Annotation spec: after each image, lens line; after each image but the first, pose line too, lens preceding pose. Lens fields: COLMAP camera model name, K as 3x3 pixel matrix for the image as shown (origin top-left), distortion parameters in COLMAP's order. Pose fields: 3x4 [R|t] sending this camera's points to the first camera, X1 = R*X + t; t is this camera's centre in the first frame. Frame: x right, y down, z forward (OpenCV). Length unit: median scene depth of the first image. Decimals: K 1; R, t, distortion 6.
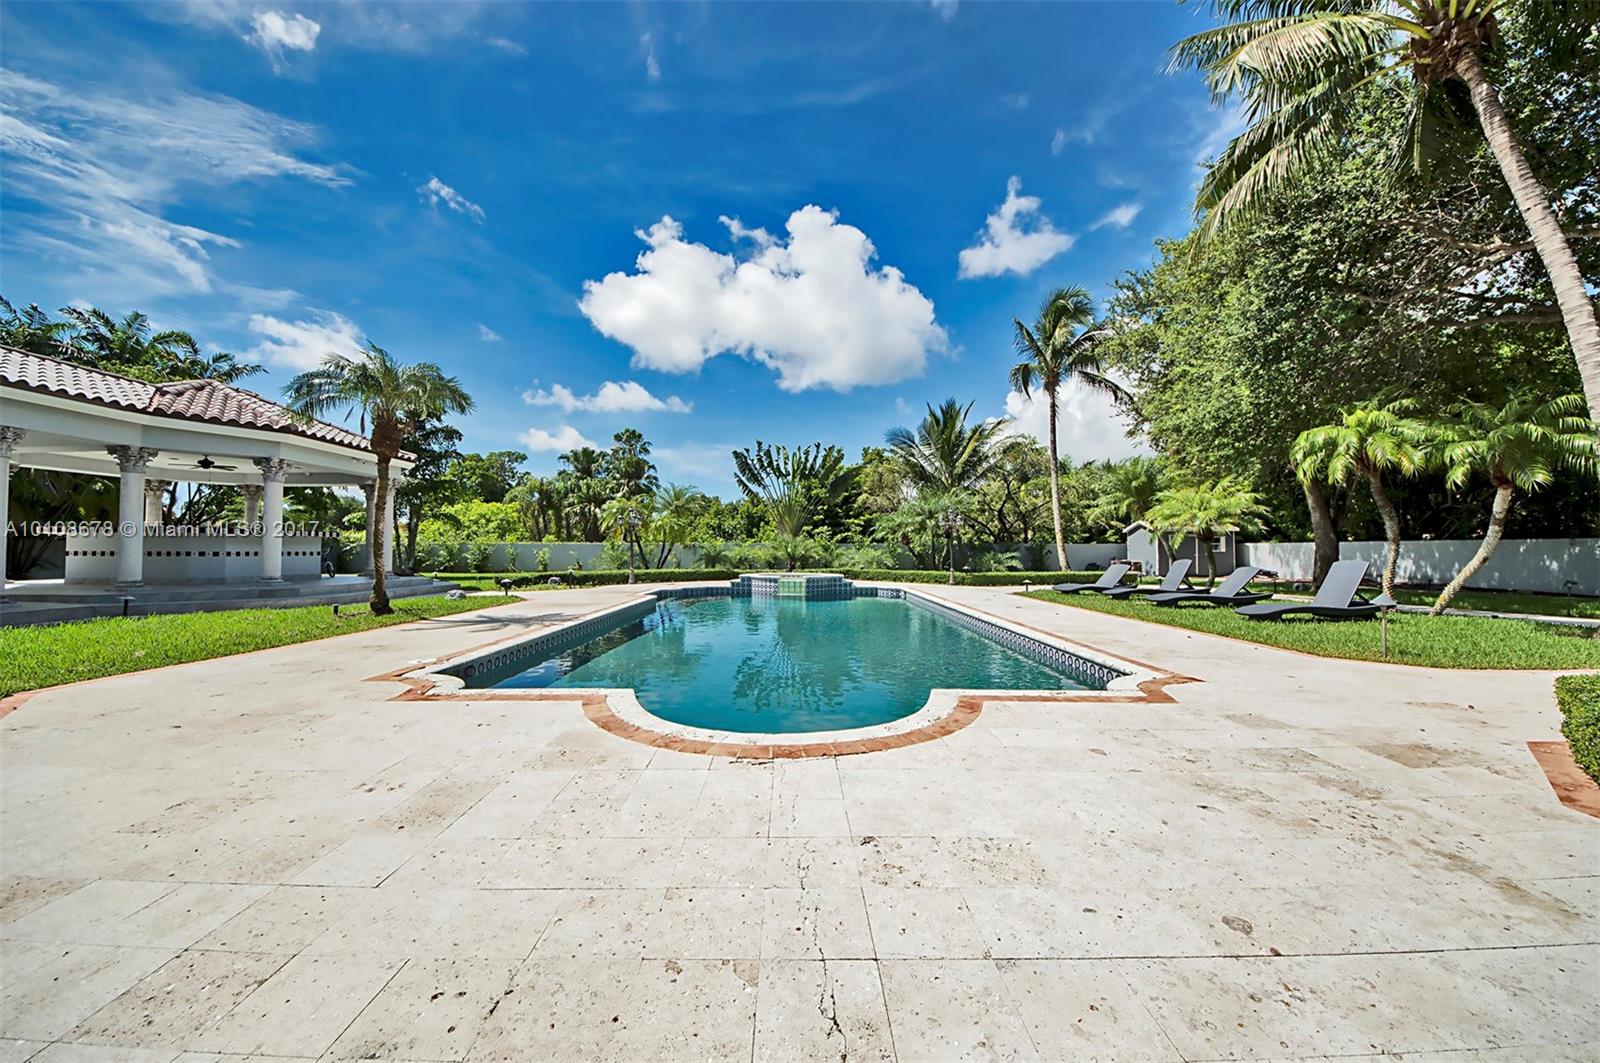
lens RADIAL K [[562.7, 0, 794.8], [0, 562.7, 541.3], [0, 0, 1]] dist [-0.029309, -0.000066]
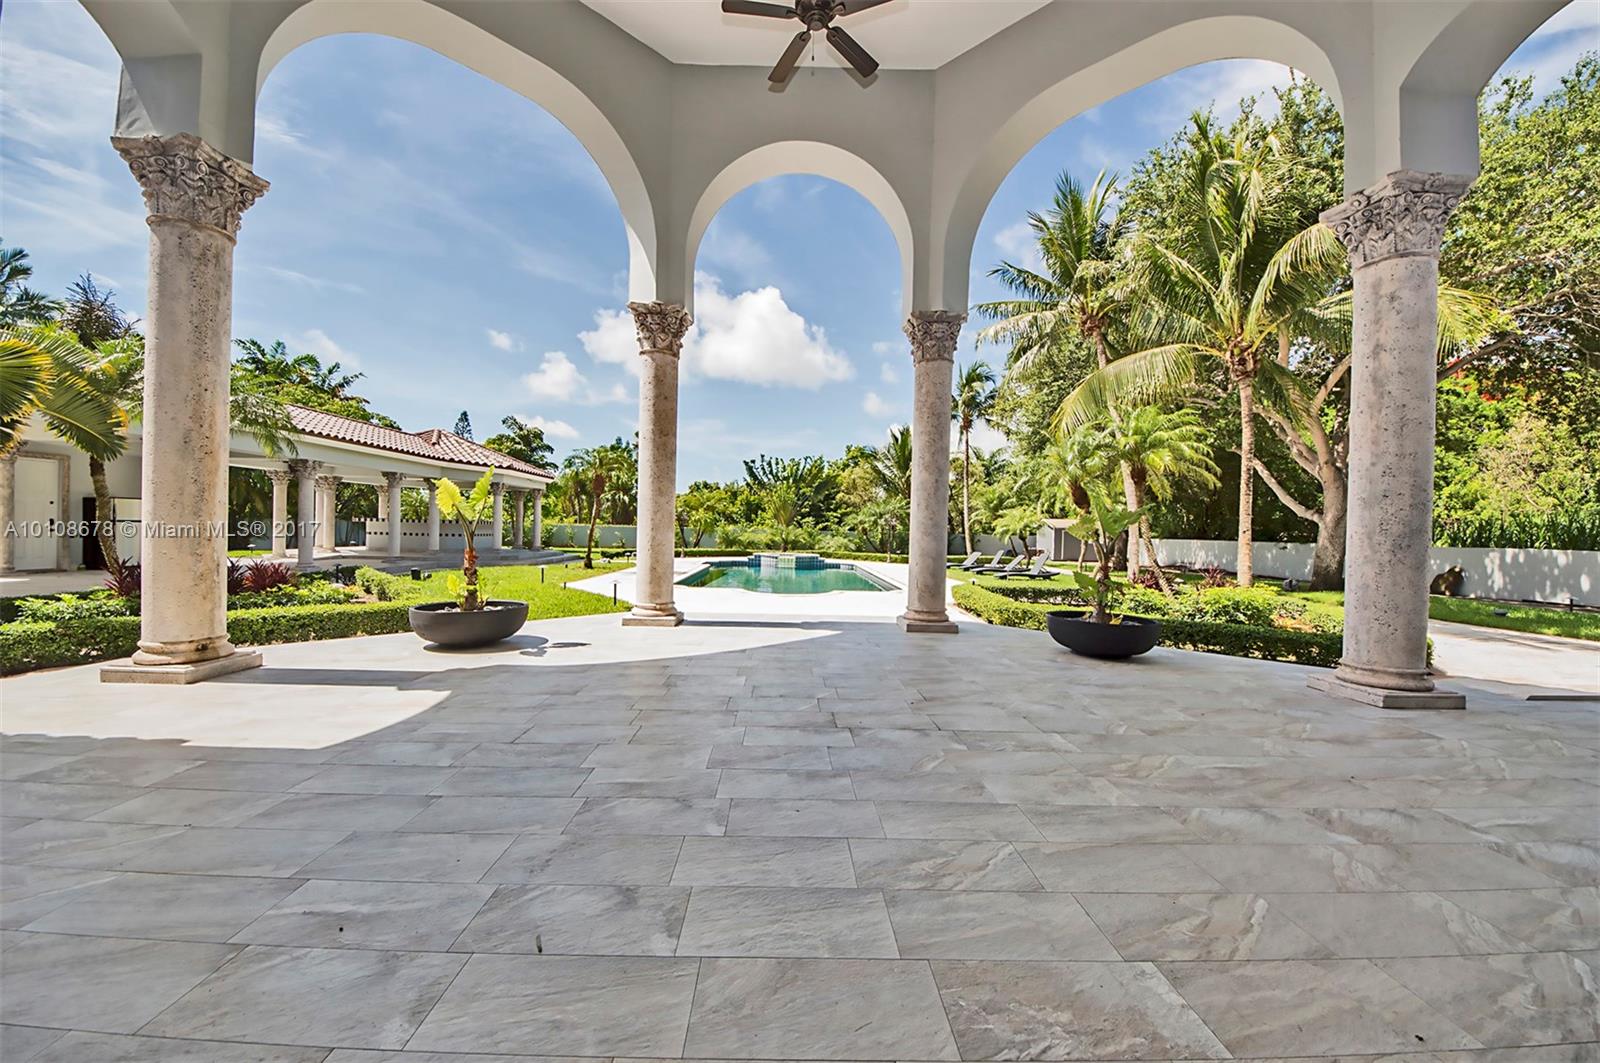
lens RADIAL K [[562.7, 0, 794.8], [0, 562.7, 541.3], [0, 0, 1]] dist [-0.029309, -0.000066]
pose [[0.999559, 0.022291, 0.019637, -0.008698], [-0.023013, 0.999038, 0.037342, -0.022645], [-0.018786, -0.037777, 0.999110, -0.367500]]
